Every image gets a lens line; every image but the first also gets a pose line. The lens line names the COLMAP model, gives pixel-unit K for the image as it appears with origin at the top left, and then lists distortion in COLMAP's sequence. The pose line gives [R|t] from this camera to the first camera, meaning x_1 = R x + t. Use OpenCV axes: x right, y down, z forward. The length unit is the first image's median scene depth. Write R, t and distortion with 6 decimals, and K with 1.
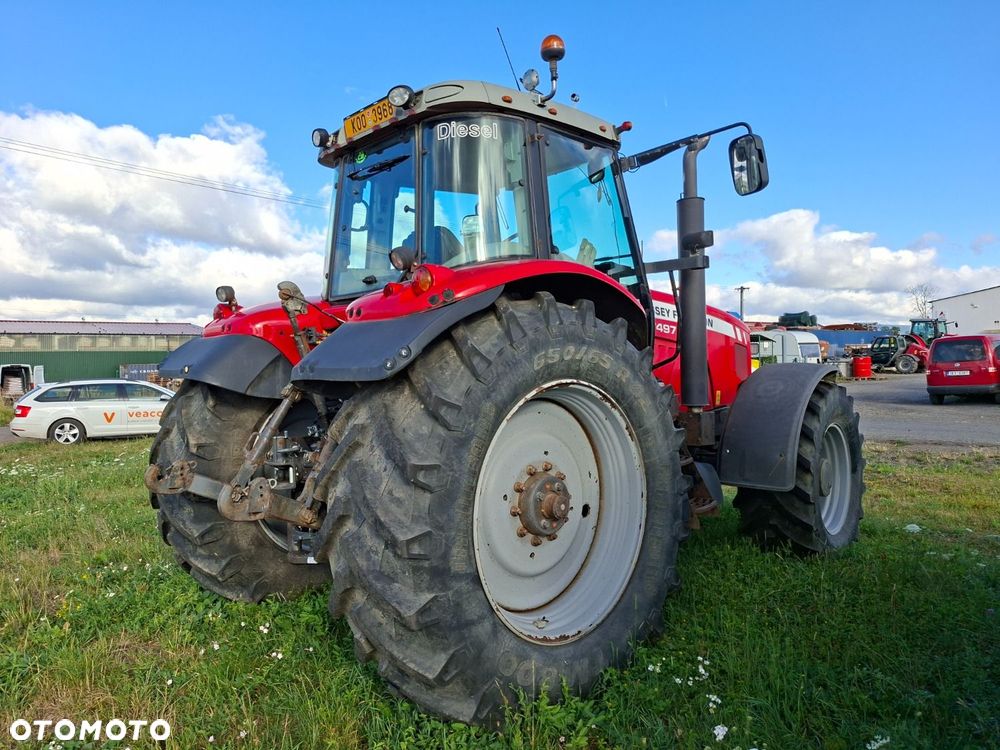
lens RADIAL K [[694.7, 0, 522.5], [0, 694.7, 379.3], [0, 0, 1]] dist [0.101059, -0.148203]
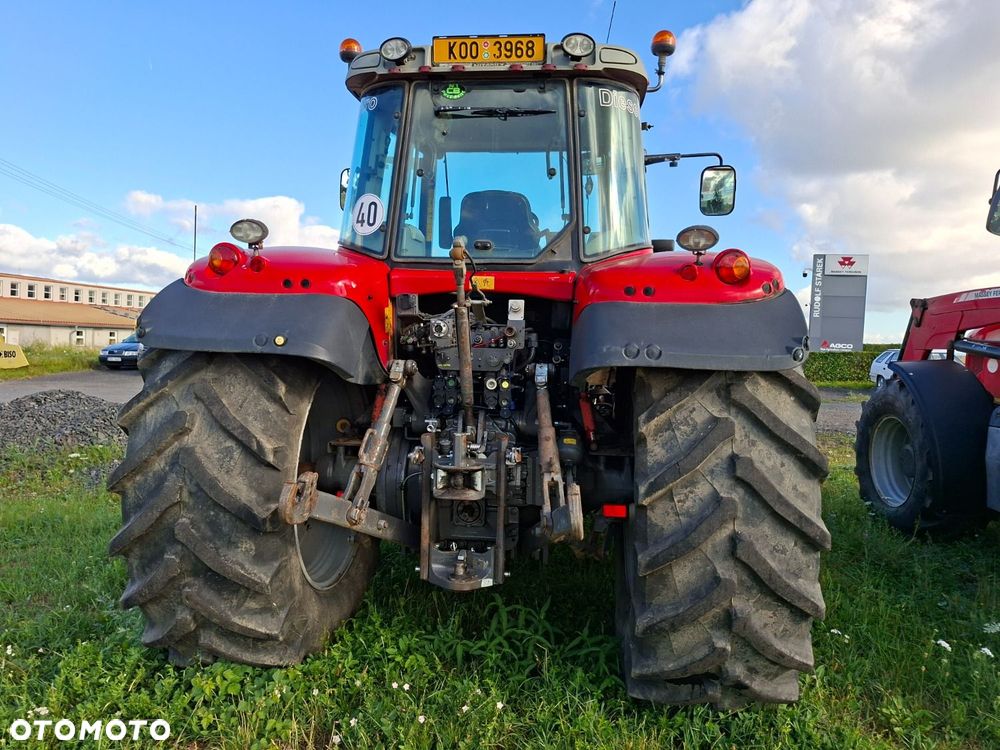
lens RADIAL K [[692.7, 0, 526.4], [0, 692.7, 372.7], [0, 0, 1]] dist [0.098765, -0.155556]
pose [[0.759984, 0.021676, 0.649581, -0.747963], [-0.035457, 0.999338, 0.008136, 0.004447], [-0.648974, -0.029216, 0.760249, 0.337750]]
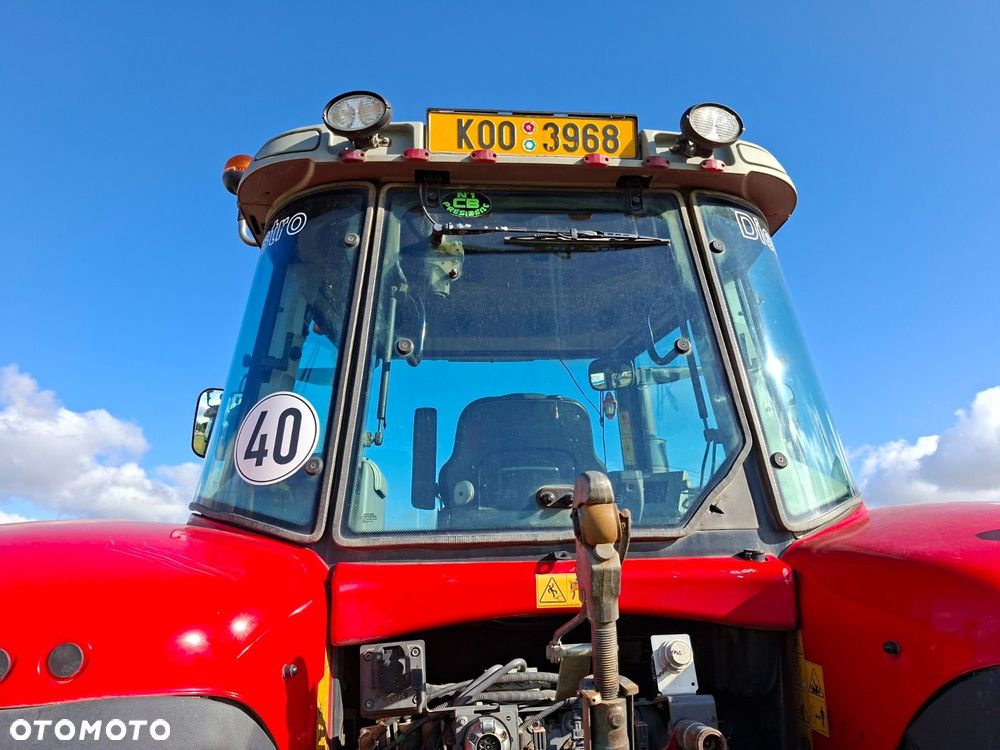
lens RADIAL K [[628.0, 0, 501.6], [0, 628.0, 401.2], [0, 0, 1]] dist [0.092222, 0.000517]
pose [[0.618343, 0.233286, 0.750486, -0.515096], [0.029621, 0.947332, -0.318880, -0.087513], [-0.785350, 0.219407, 0.578866, 0.852745]]
